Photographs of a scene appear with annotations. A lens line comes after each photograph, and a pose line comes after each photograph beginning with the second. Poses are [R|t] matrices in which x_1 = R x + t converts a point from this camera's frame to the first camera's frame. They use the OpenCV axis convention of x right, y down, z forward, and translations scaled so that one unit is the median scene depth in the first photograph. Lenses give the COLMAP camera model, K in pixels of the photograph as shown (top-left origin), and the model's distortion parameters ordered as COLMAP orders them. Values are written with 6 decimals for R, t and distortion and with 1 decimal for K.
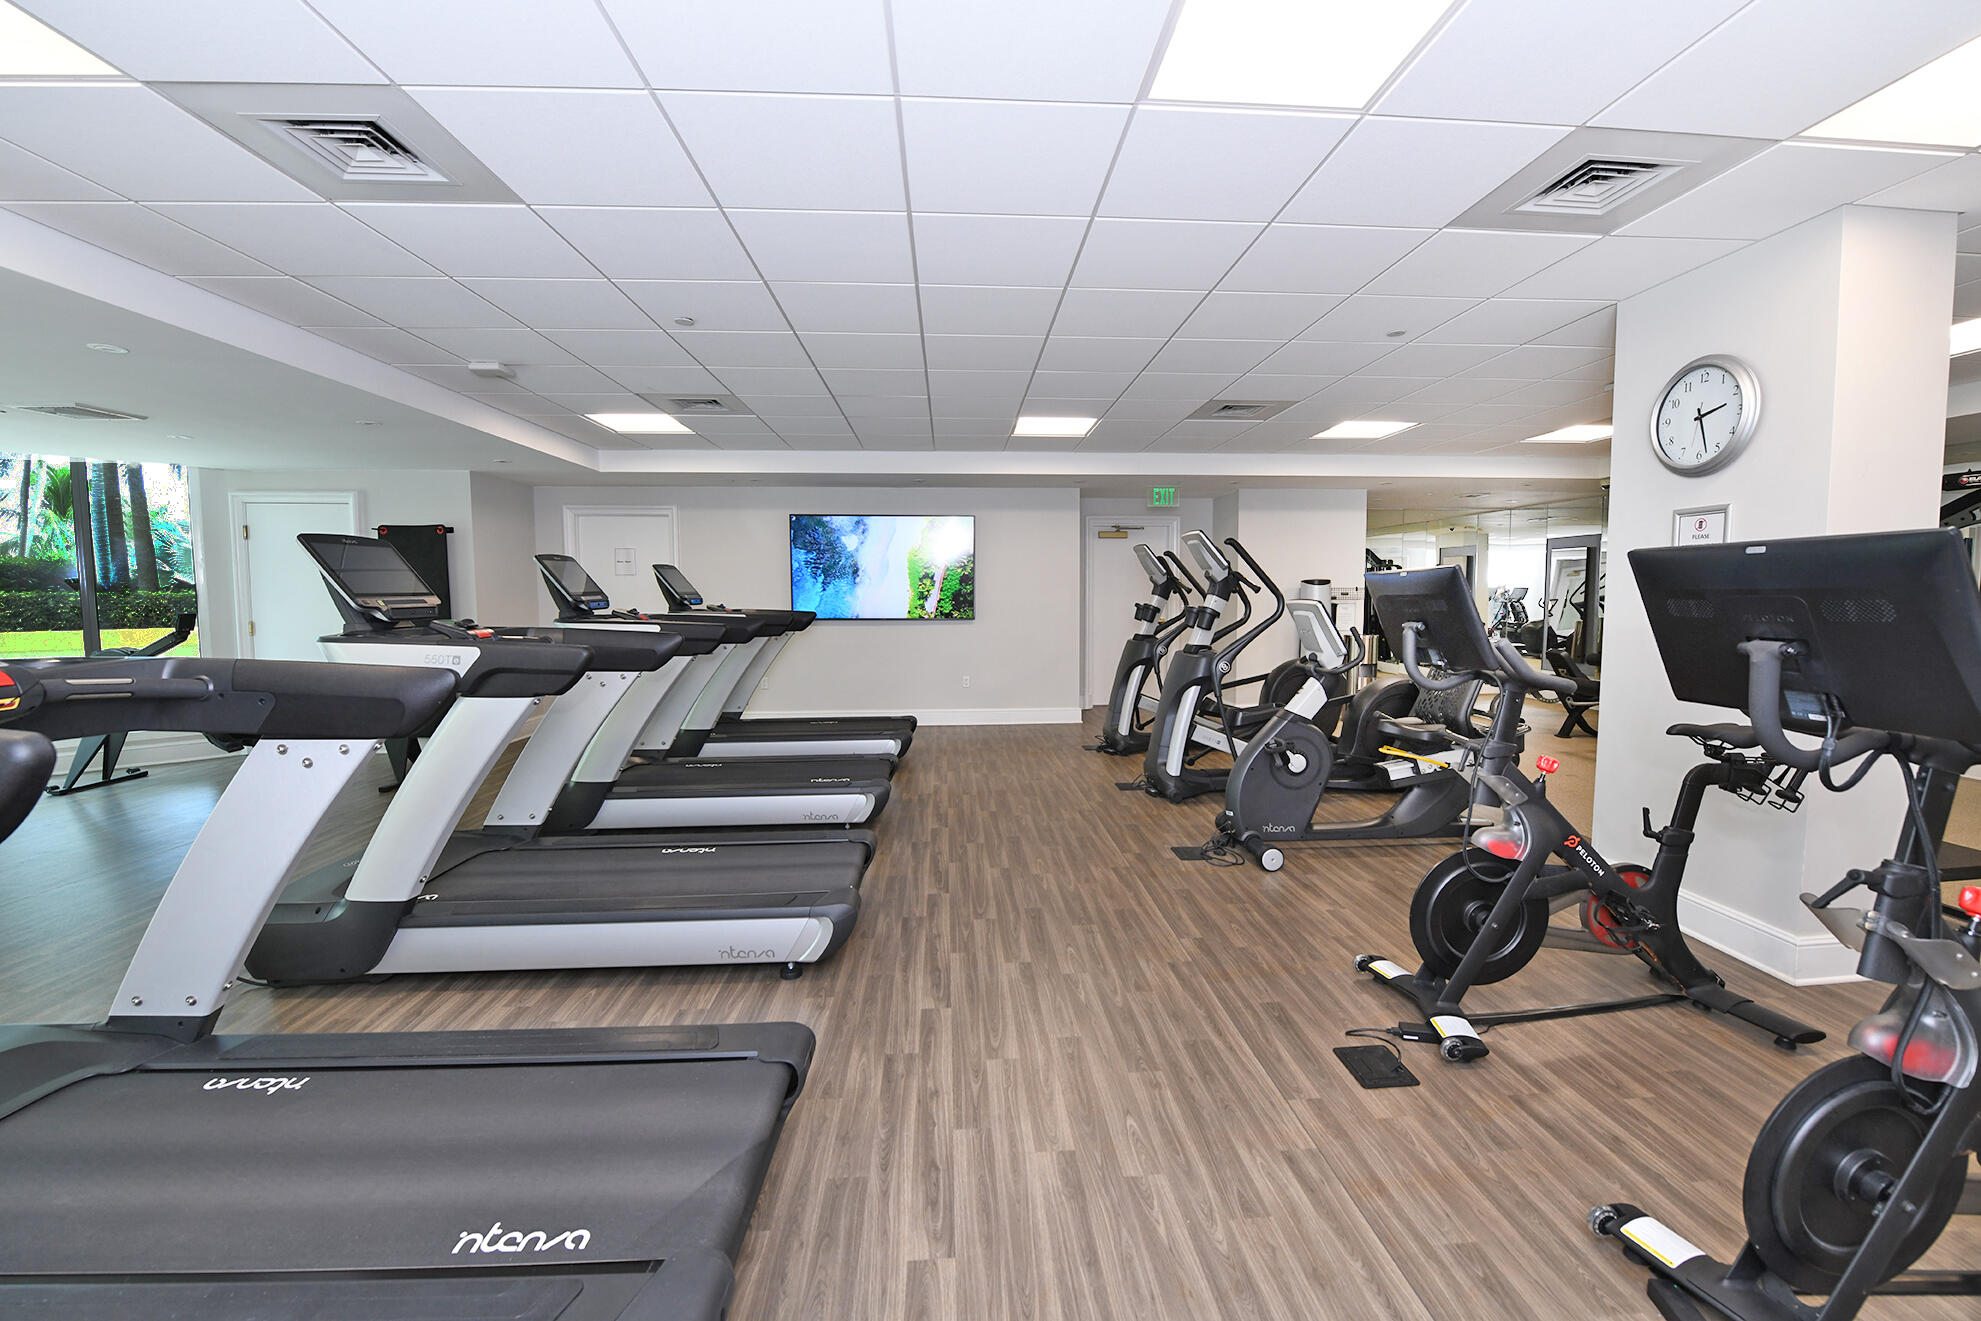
lens RADIAL K [[803.6, 0, 1001.8], [0, 803.6, 640.8], [0, 0, 1]] dist [-0.012245, -0.000112]
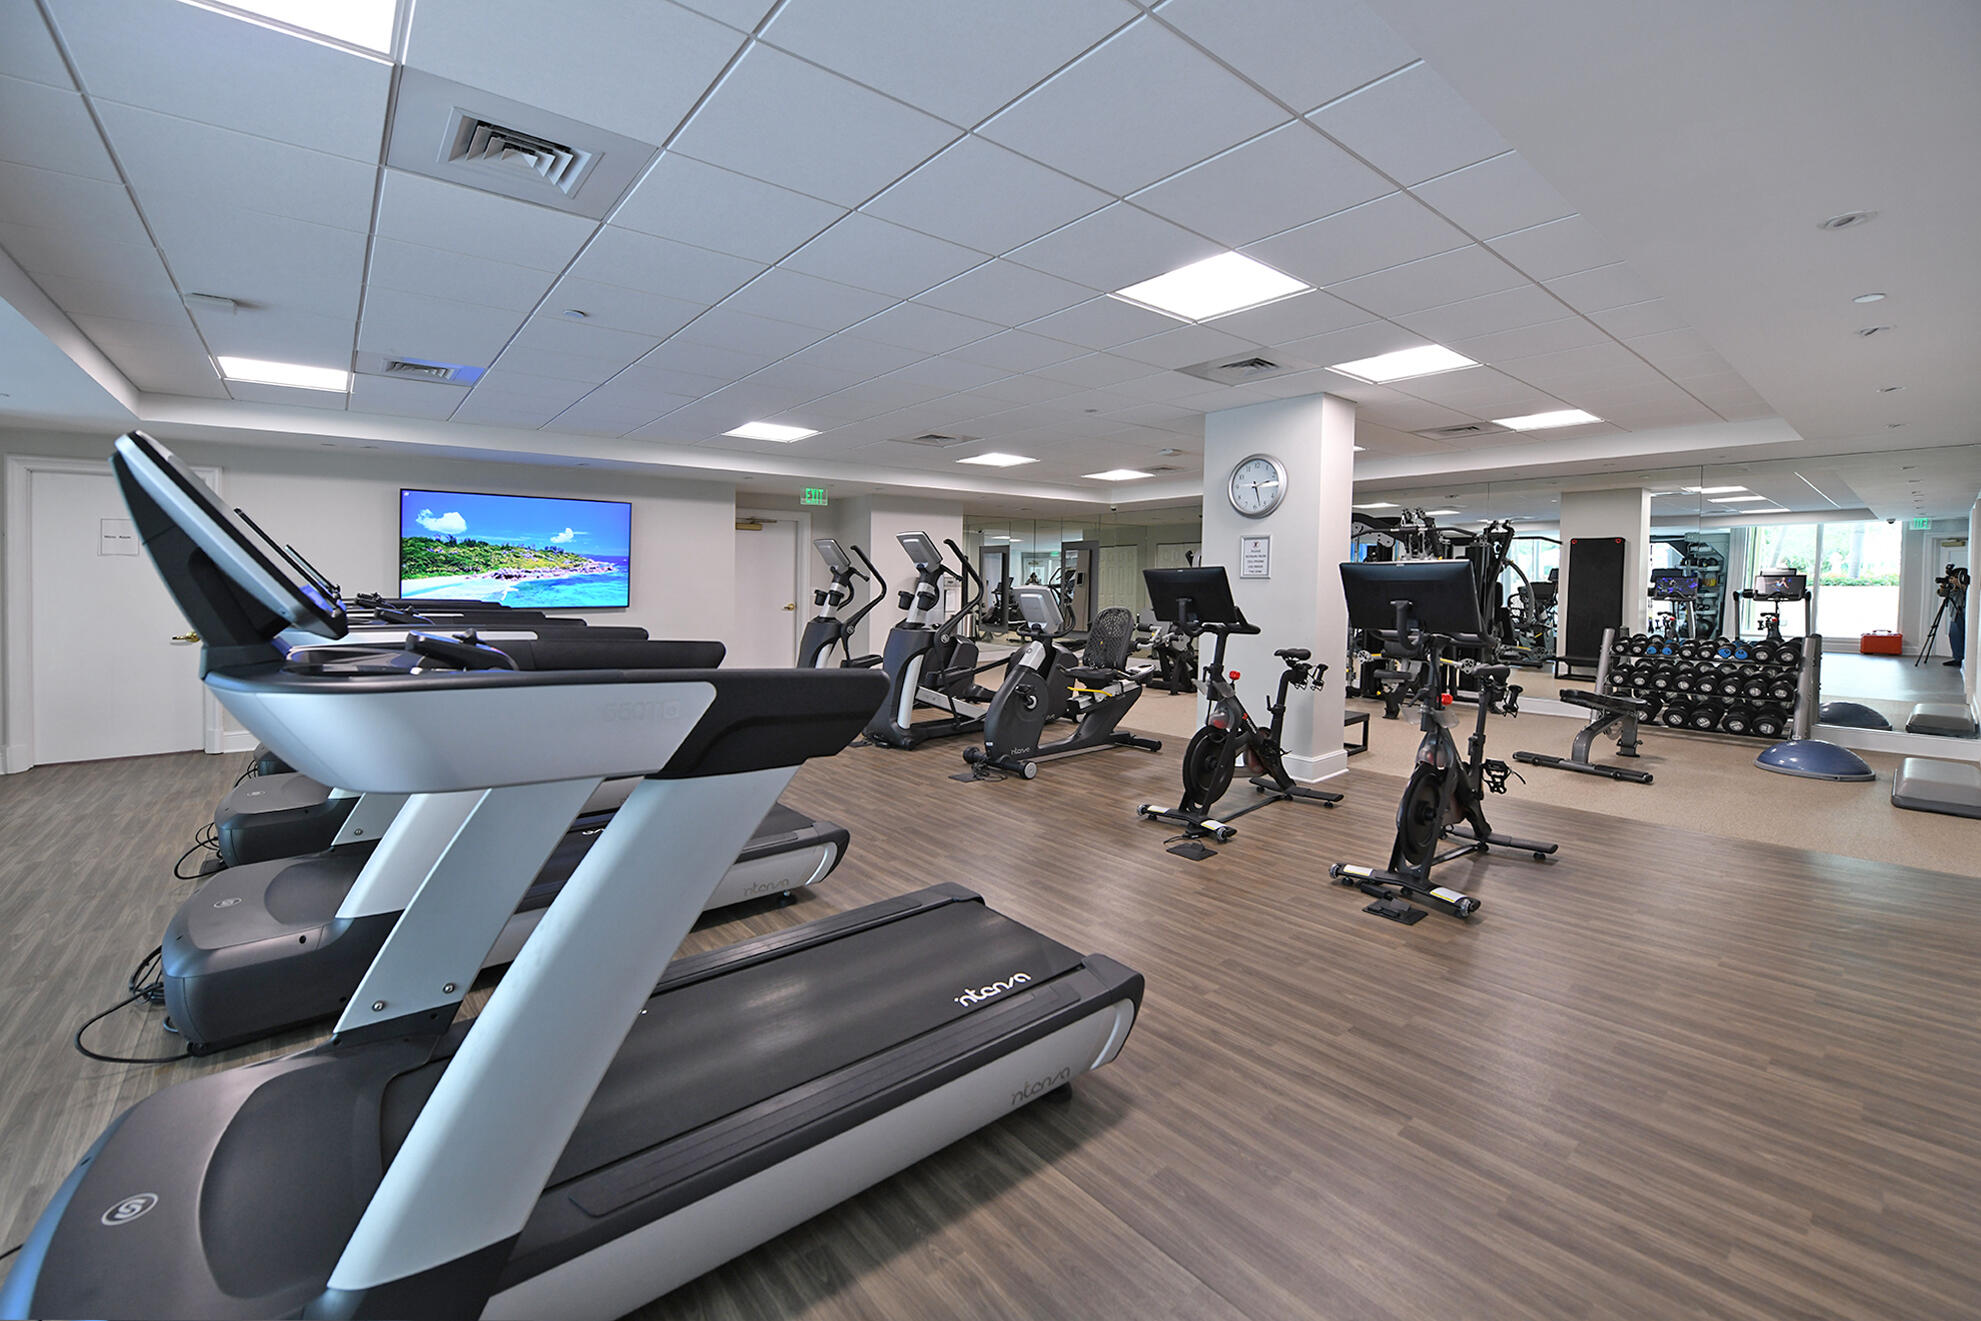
lens RADIAL K [[813.7, 0, 963.2], [0, 813.7, 605.0], [0, 0, 1]] dist [0.000745, 0.000030]
pose [[0.819974, -0.009919, 0.572315, -0.853727], [0.028171, 0.999338, -0.023042, 0.019277], [-0.571707, 0.035016, 0.819710, -0.167272]]
